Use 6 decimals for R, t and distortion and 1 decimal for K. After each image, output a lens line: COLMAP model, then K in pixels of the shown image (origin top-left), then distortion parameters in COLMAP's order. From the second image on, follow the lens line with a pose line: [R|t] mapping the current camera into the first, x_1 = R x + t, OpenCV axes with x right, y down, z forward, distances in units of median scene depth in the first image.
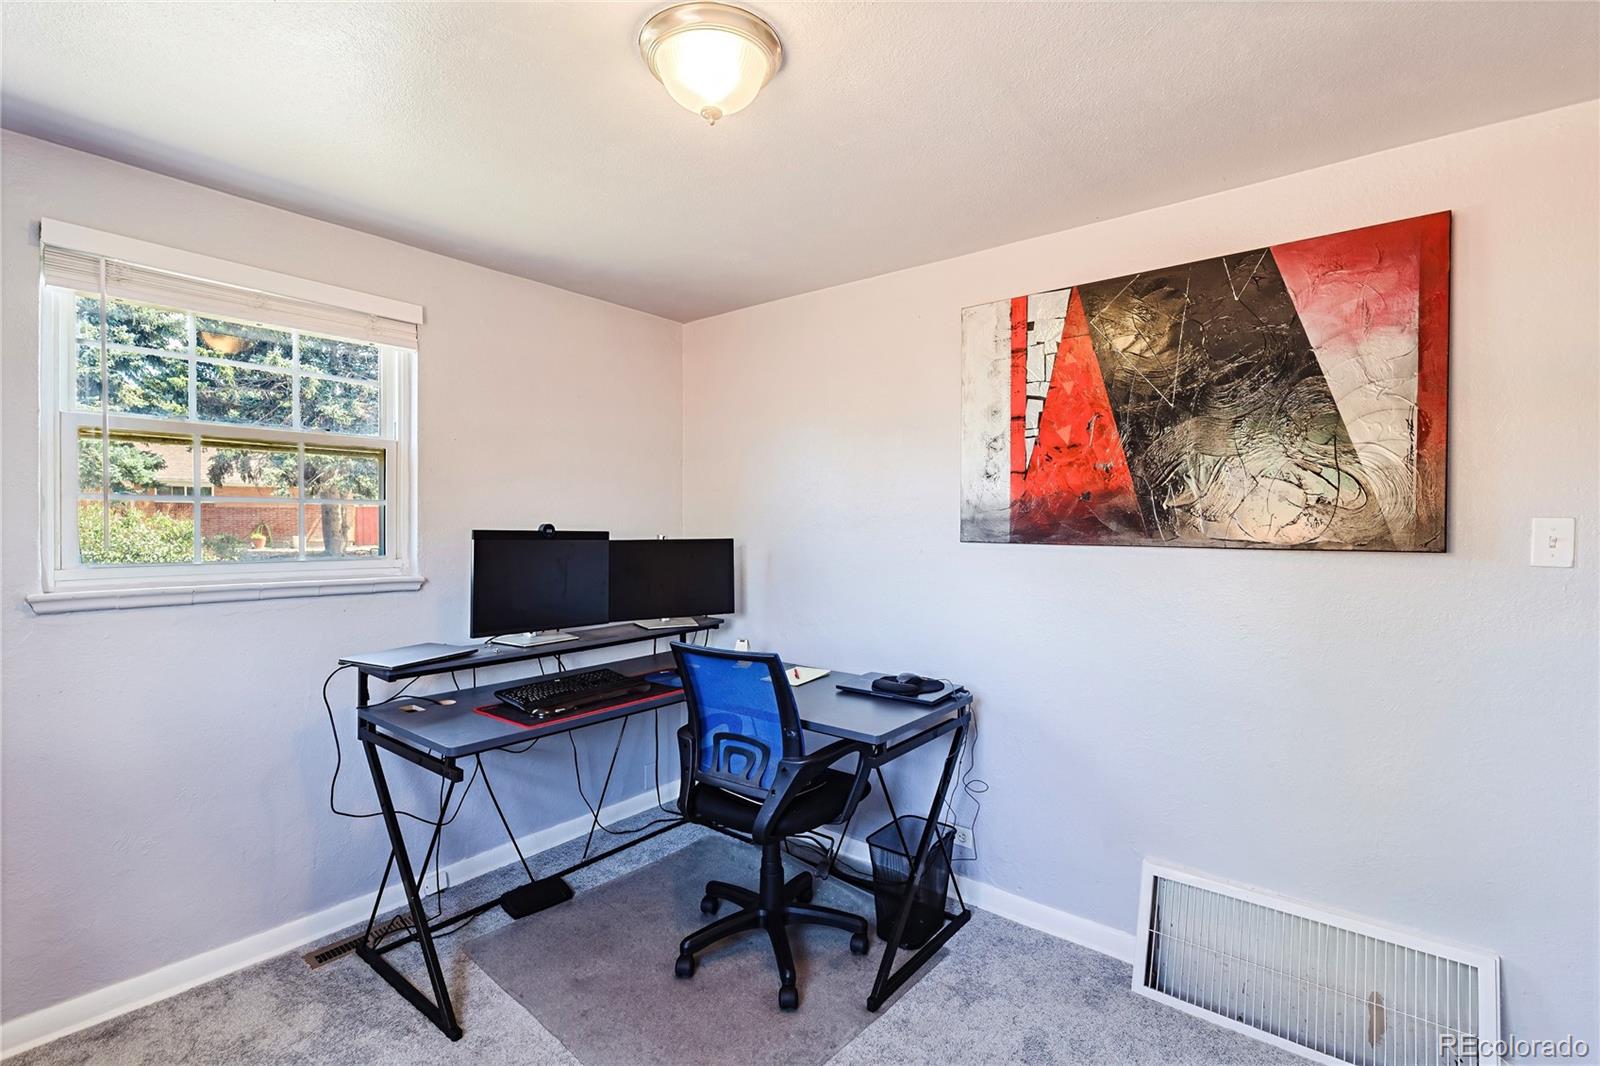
lens RADIAL K [[732.6, 0, 801.4], [0, 732.6, 529.9], [0, 0, 1]] dist [-0.002265, 0.002058]
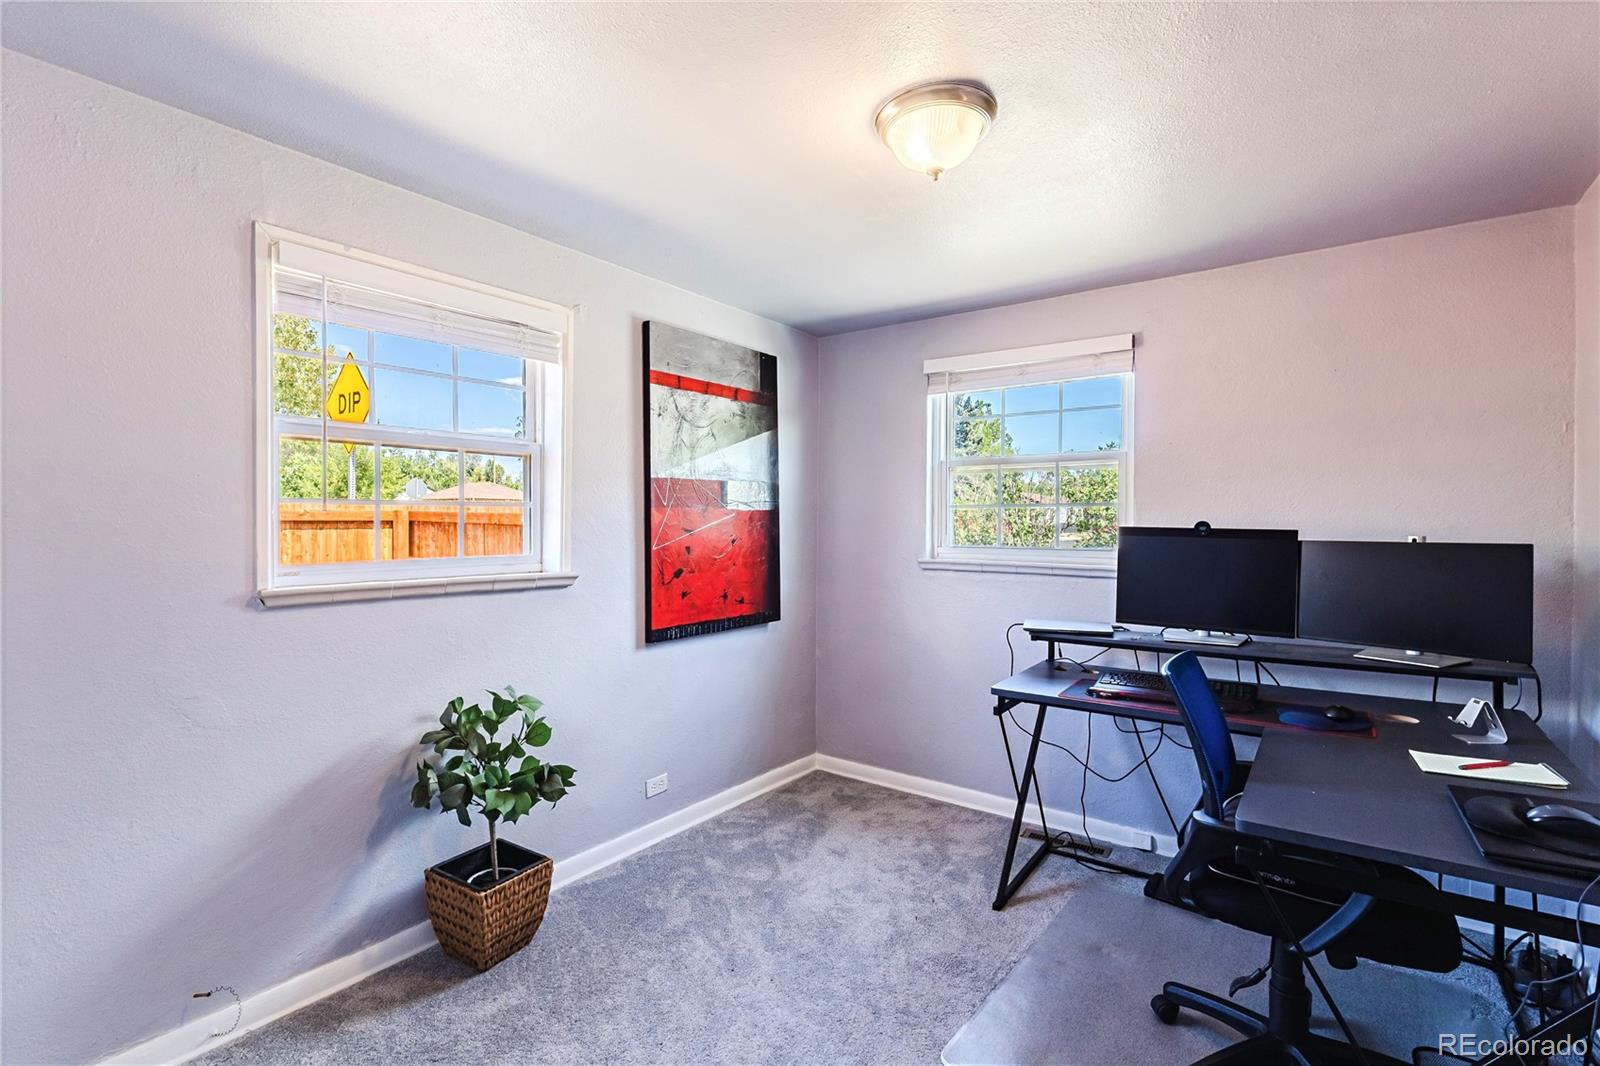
lens RADIAL K [[732.6, 0, 799.5], [0, 732.6, 525.6], [0, 0, 1]] dist [-0.002265, 0.002058]
pose [[0.046543, 0.004189, -0.998907, 0.461030], [-0.005494, 0.999977, 0.003937, -0.002549], [0.998901, 0.005305, 0.046565, 0.320411]]
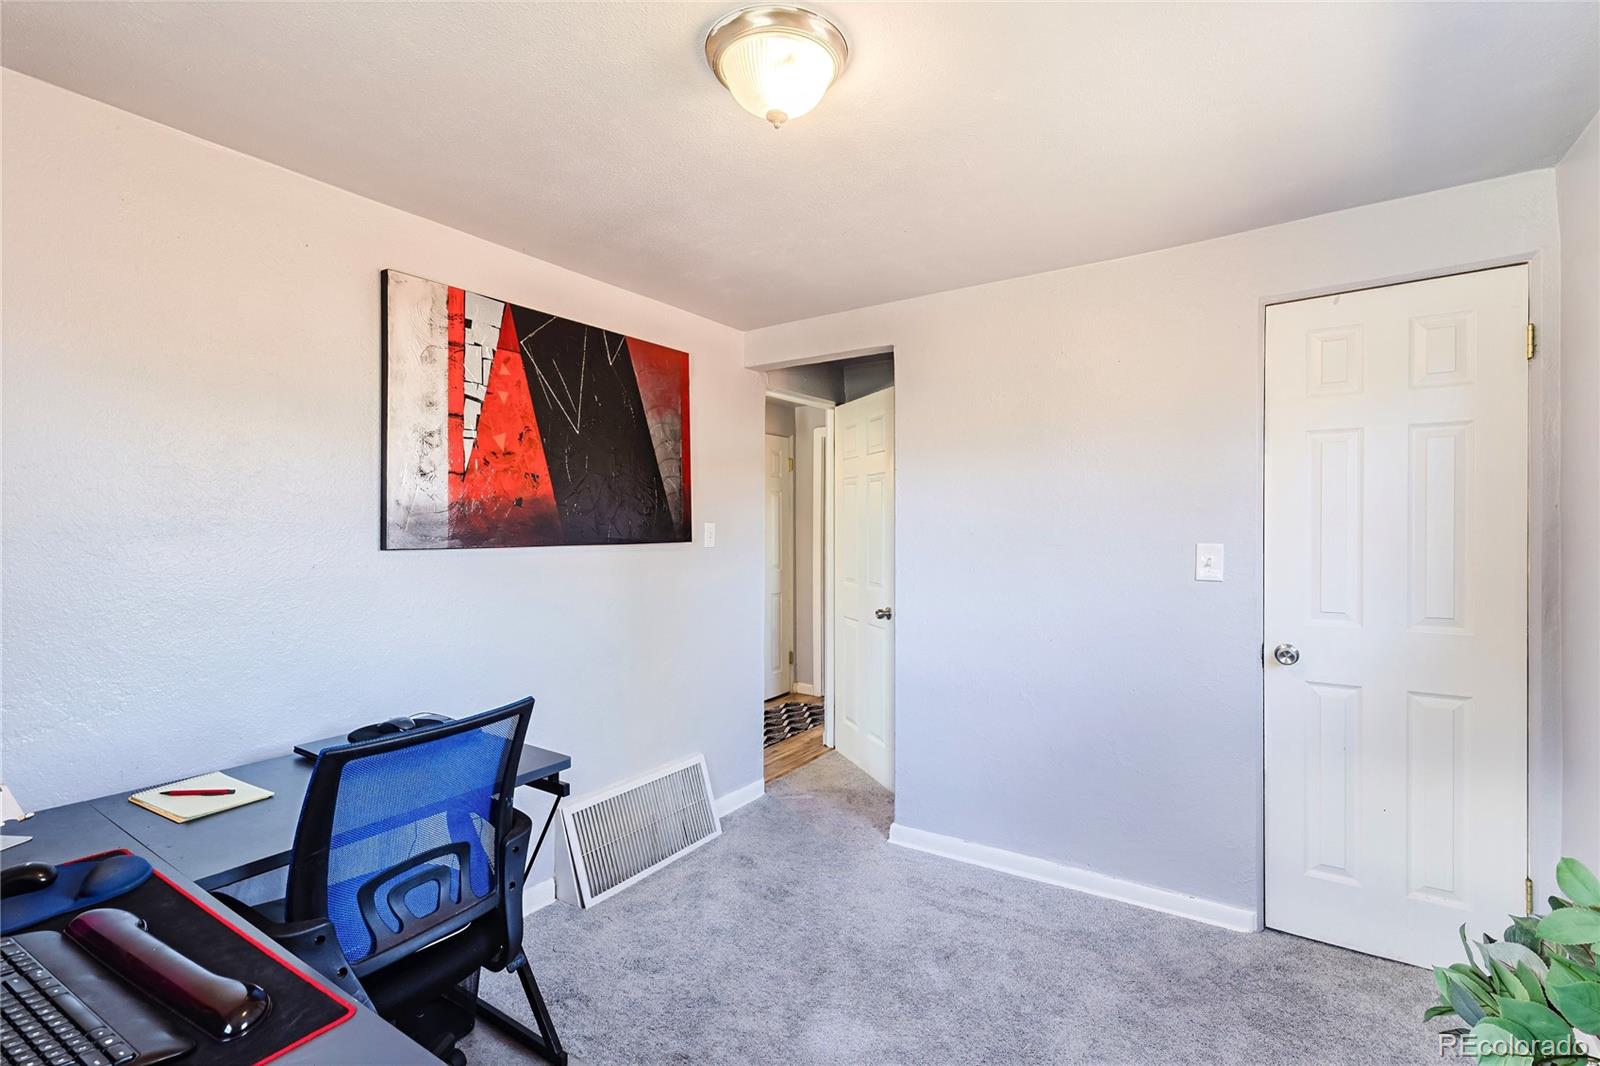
lens RADIAL K [[732.6, 0, 802.9], [0, 732.6, 531.0], [0, 0, 1]] dist [-0.002265, 0.002058]
pose [[-0.088262, -0.010932, 0.996037, -0.702373], [0.010171, 0.999878, 0.011875, -0.010901], [-0.996045, 0.011178, -0.088140, 0.654854]]
